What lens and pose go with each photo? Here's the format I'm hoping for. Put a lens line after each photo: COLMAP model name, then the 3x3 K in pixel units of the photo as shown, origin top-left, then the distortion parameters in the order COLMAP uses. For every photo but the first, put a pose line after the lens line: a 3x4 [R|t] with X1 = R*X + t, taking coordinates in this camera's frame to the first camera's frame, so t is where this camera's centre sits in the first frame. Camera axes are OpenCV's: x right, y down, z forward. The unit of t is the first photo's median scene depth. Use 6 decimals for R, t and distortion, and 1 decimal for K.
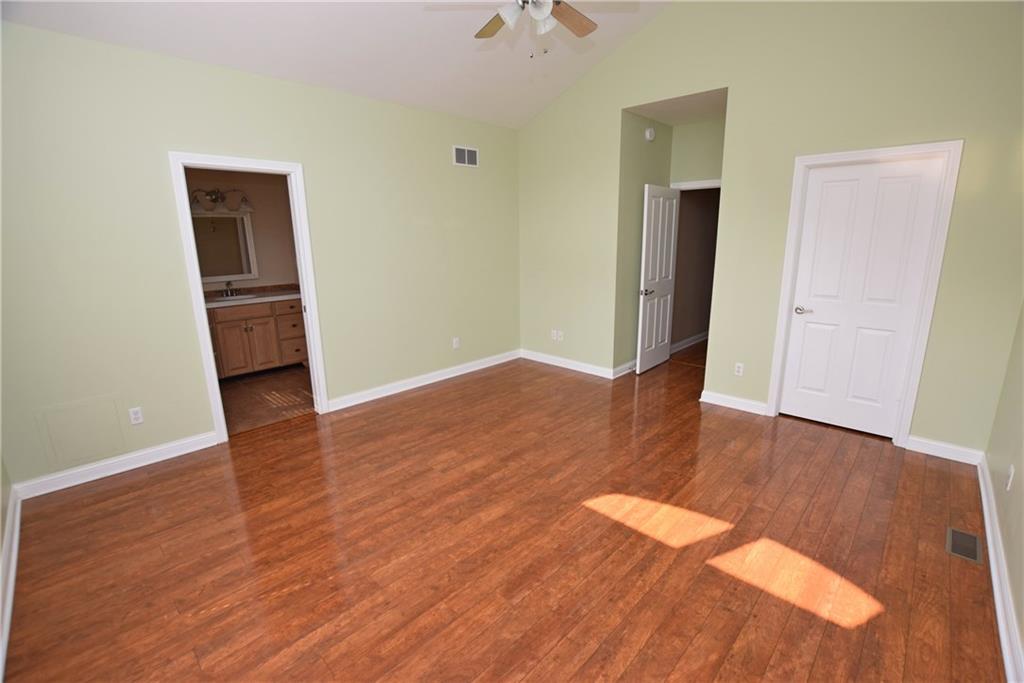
lens RADIAL K [[452.2, 0, 519.9], [0, 452.2, 337.0], [0, 0, 1]] dist [-0.030724, 0.003485]
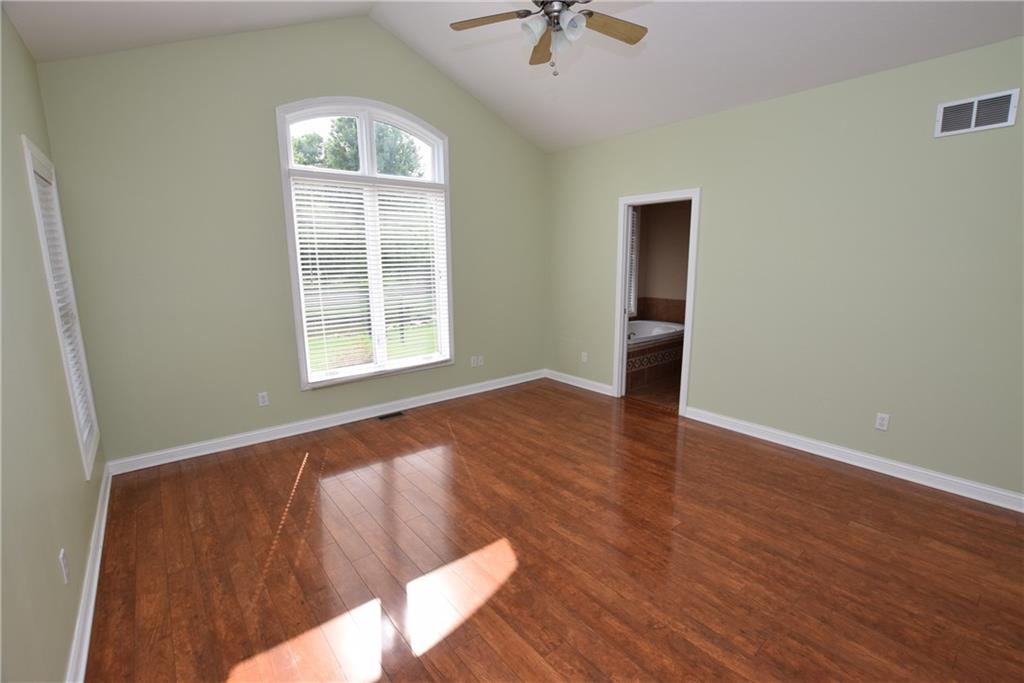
lens RADIAL K [[452.2, 0, 520.3], [0, 452.2, 347.9], [0, 0, 1]] dist [-0.030724, 0.003485]
pose [[-0.120559, 0.204318, -0.971452, 0.925467], [-0.208486, 0.951554, 0.226006, -0.220341], [0.970566, 0.229781, -0.072121, 0.958466]]
